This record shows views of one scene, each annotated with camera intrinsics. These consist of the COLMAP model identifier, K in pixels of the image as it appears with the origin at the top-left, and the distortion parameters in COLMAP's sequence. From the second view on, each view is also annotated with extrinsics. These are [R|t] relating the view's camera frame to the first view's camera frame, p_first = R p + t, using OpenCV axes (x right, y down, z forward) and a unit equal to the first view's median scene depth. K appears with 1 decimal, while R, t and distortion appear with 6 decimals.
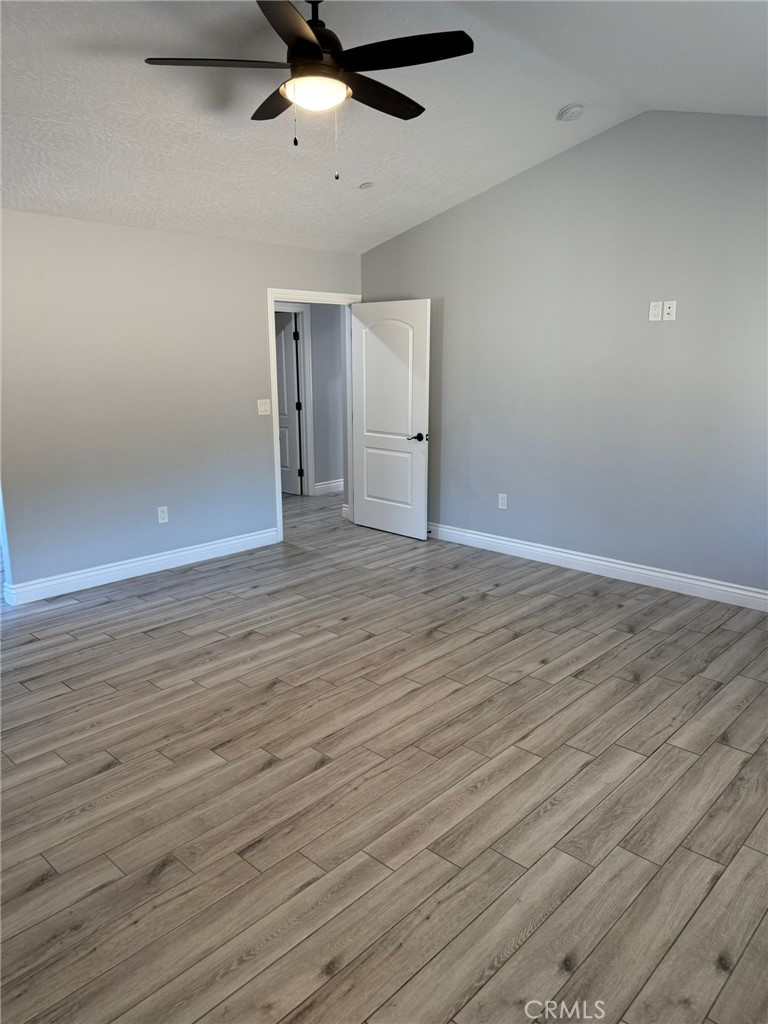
lens RADIAL K [[724.2, 0, 385.2], [0, 724.2, 513.2], [0, 0, 1]] dist [-0.002151, -0.002765]
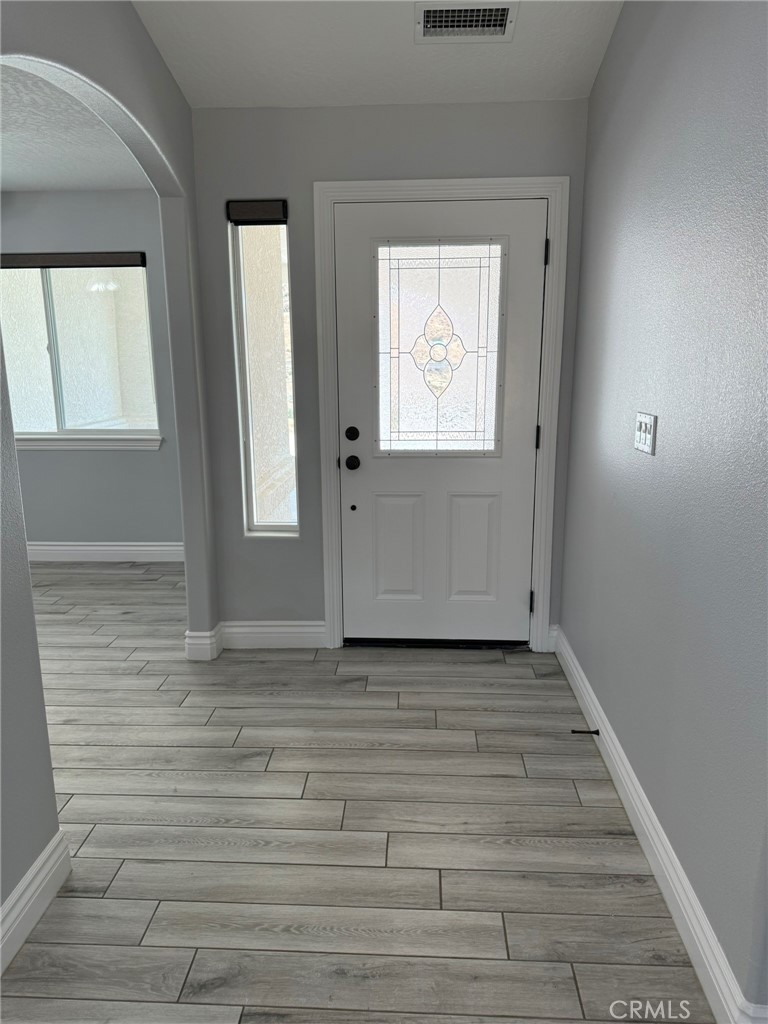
lens RADIAL K [[724.2, 0, 384.4], [0, 724.2, 512.4], [0, 0, 1]] dist [-0.002151, -0.002765]
pose [[-0.649710, -0.163996, 0.742282, -0.978048], [0.179249, 0.915868, 0.359242, -0.245619], [-0.738747, 0.366456, -0.565652, 1.521680]]
